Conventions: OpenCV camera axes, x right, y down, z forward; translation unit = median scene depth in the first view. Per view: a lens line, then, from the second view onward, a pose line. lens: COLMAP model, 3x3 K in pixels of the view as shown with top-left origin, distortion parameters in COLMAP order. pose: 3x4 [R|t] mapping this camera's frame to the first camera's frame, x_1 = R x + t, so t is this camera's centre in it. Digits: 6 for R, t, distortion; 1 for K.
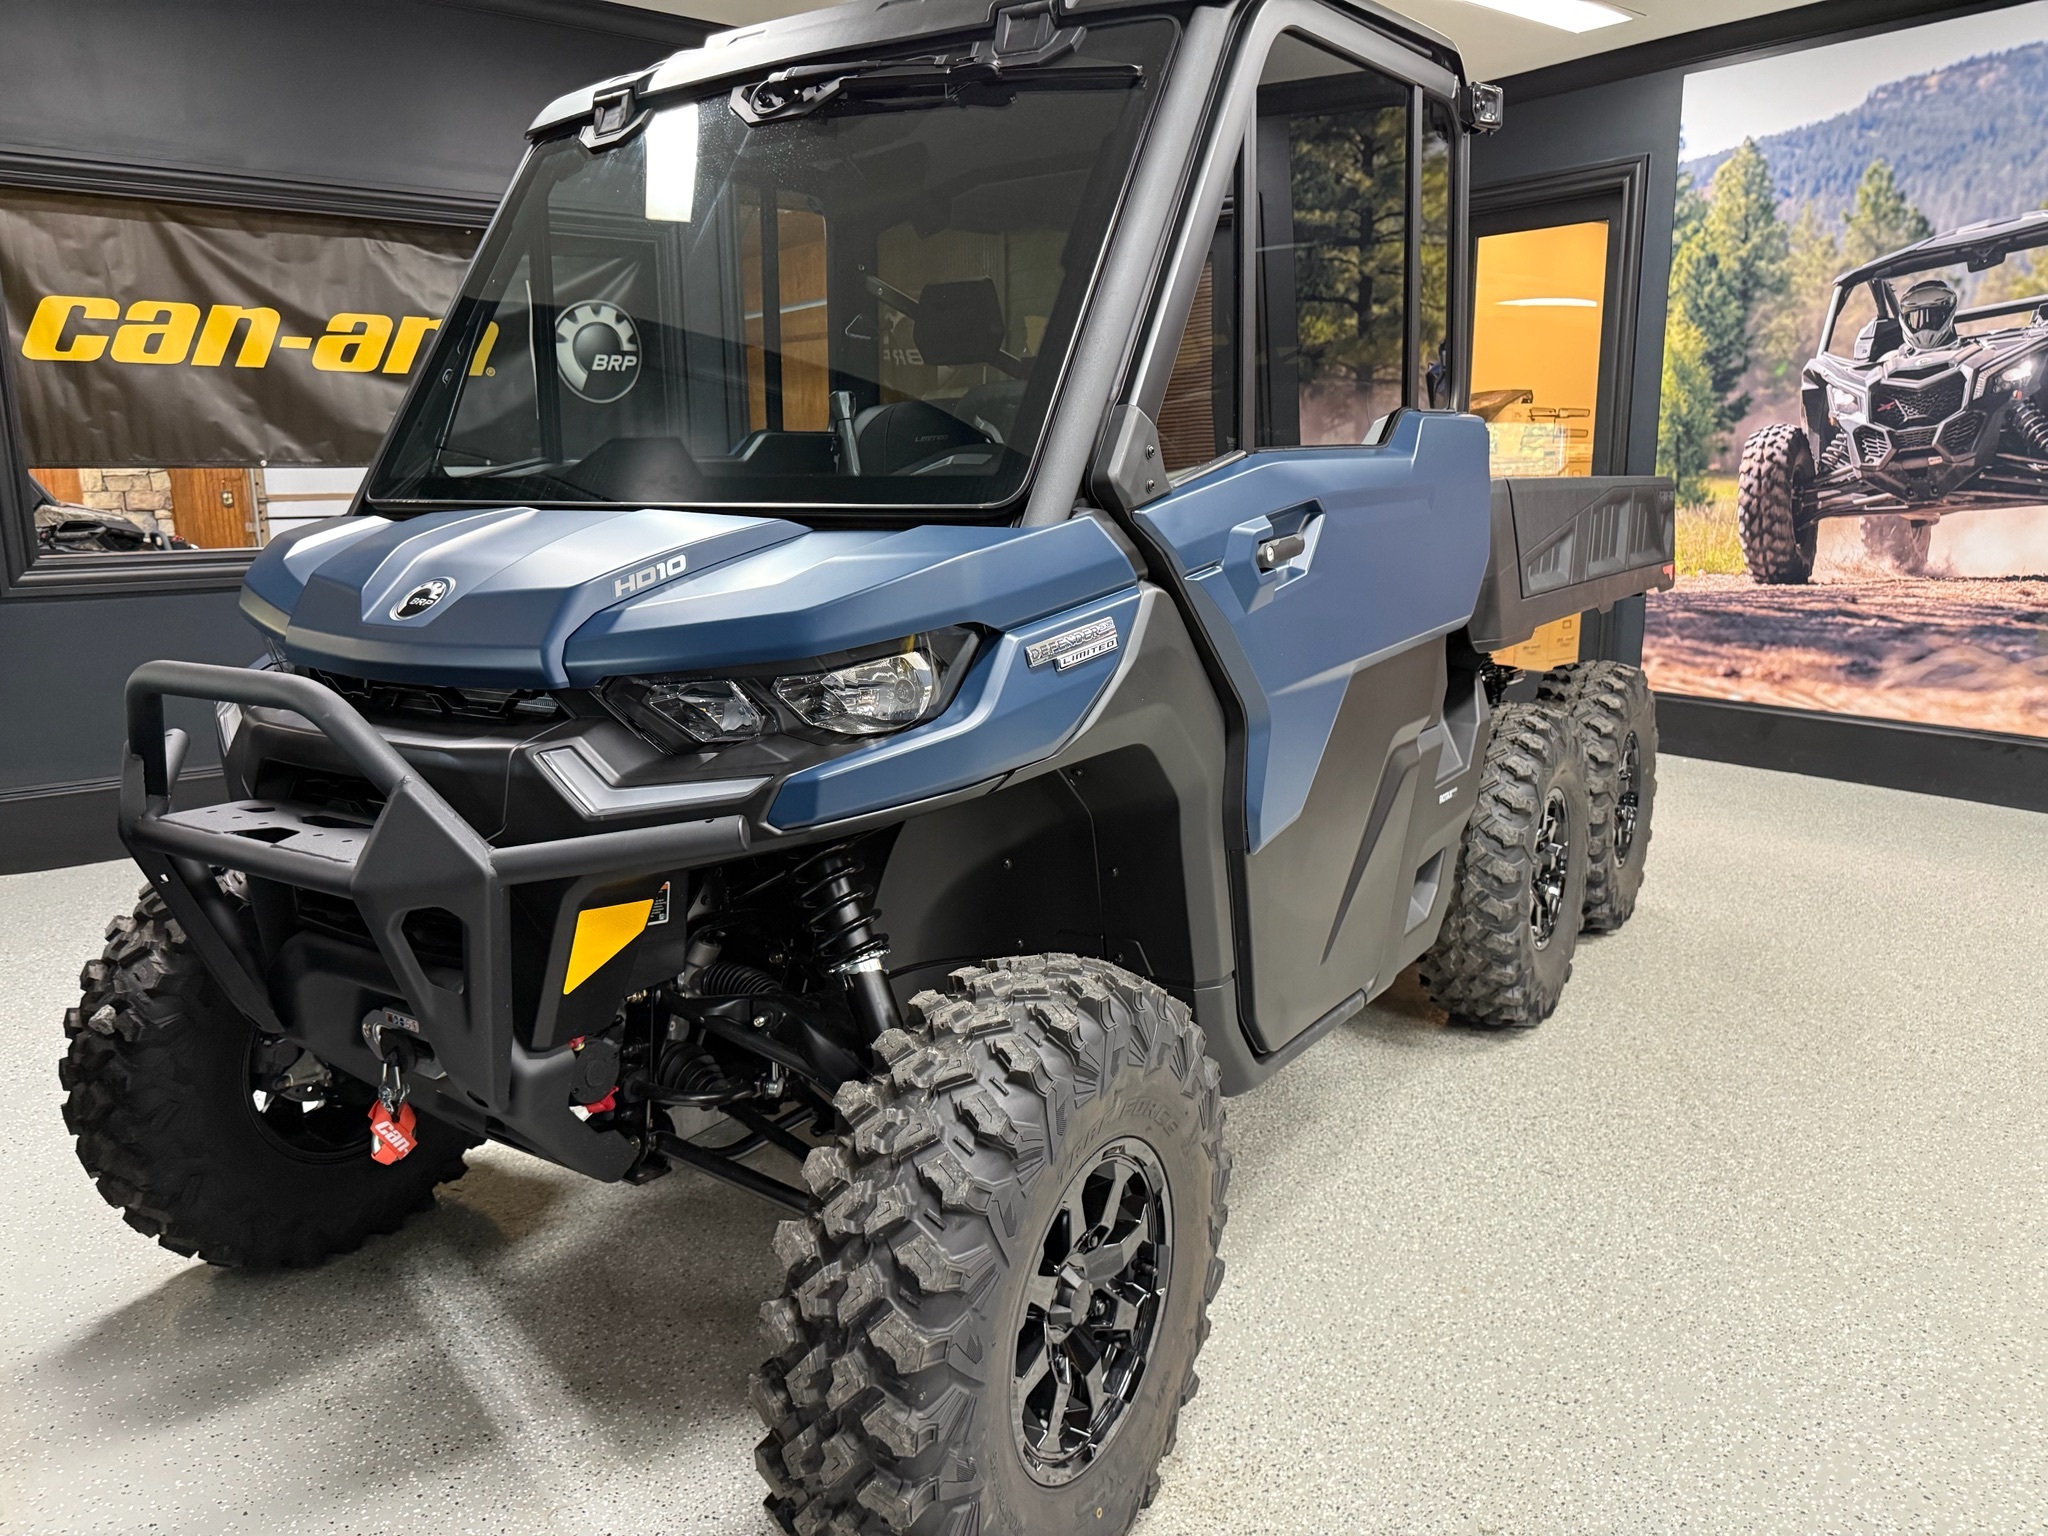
lens RADIAL K [[1436.4, 0, 1025.9], [0, 1436.4, 743.4], [0, 0, 1]] dist [0.029412, -0.054036]
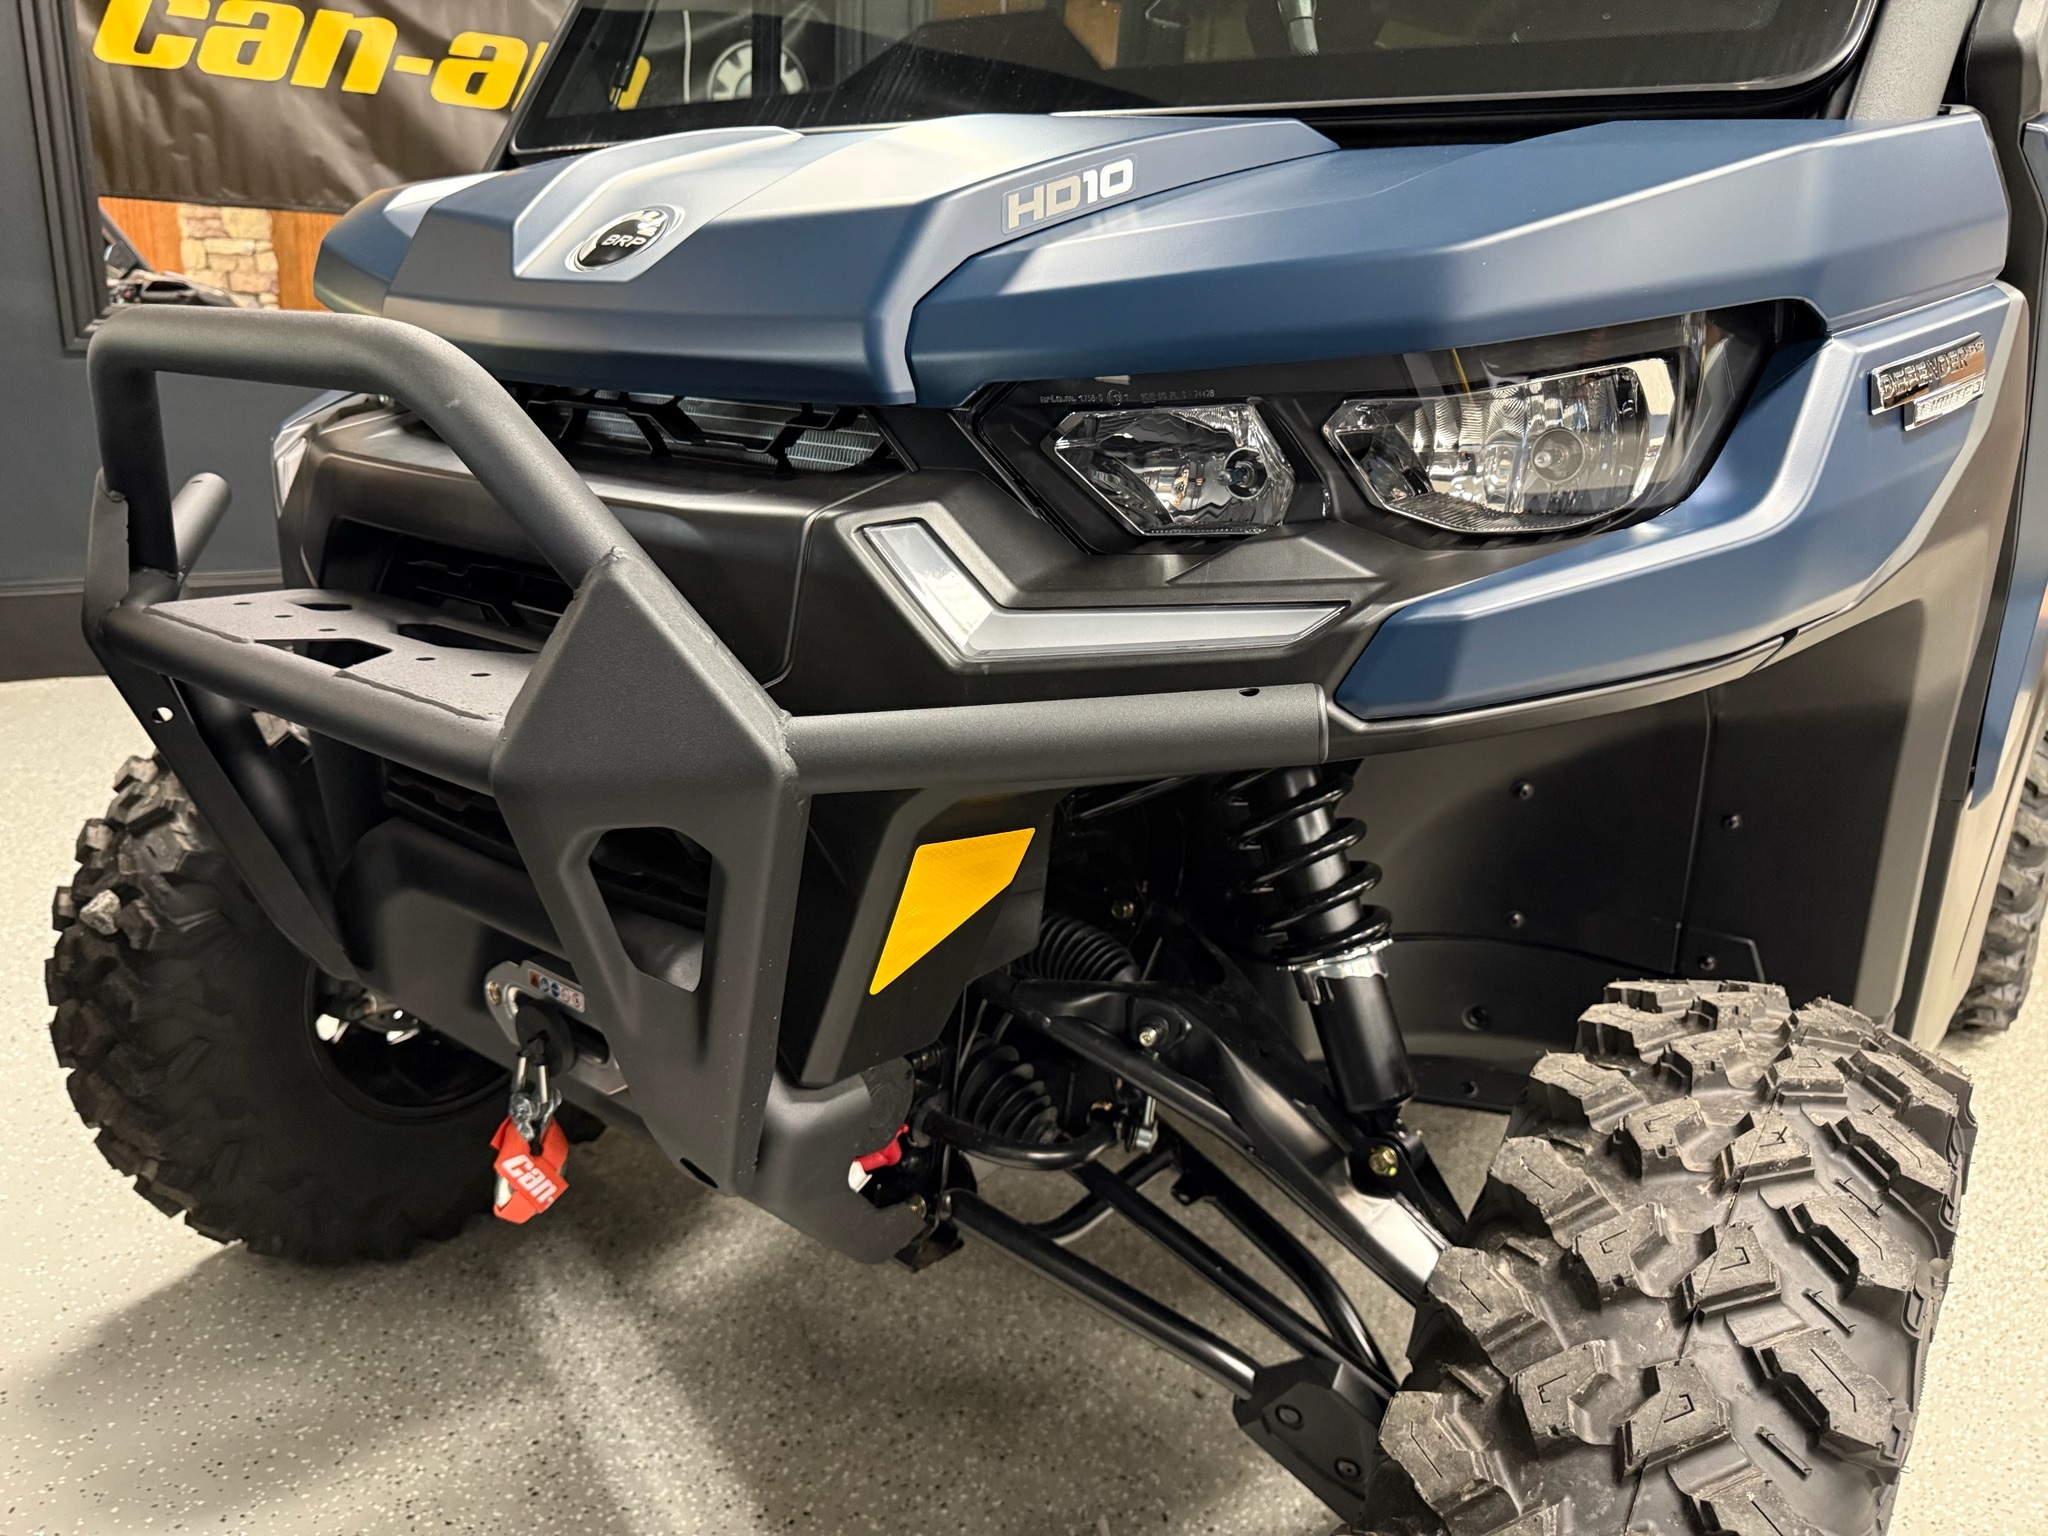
lens RADIAL K [[1475.6, 0, 1023.8], [0, 1475.6, 765.5], [0, 0, 1]] dist [0.050140, -0.086685]
pose [[0.994623, 0.079791, -0.066025, -0.191363], [-0.072733, 0.992001, 0.103167, 0.024629], [0.073729, -0.097810, 0.992470, 0.386632]]
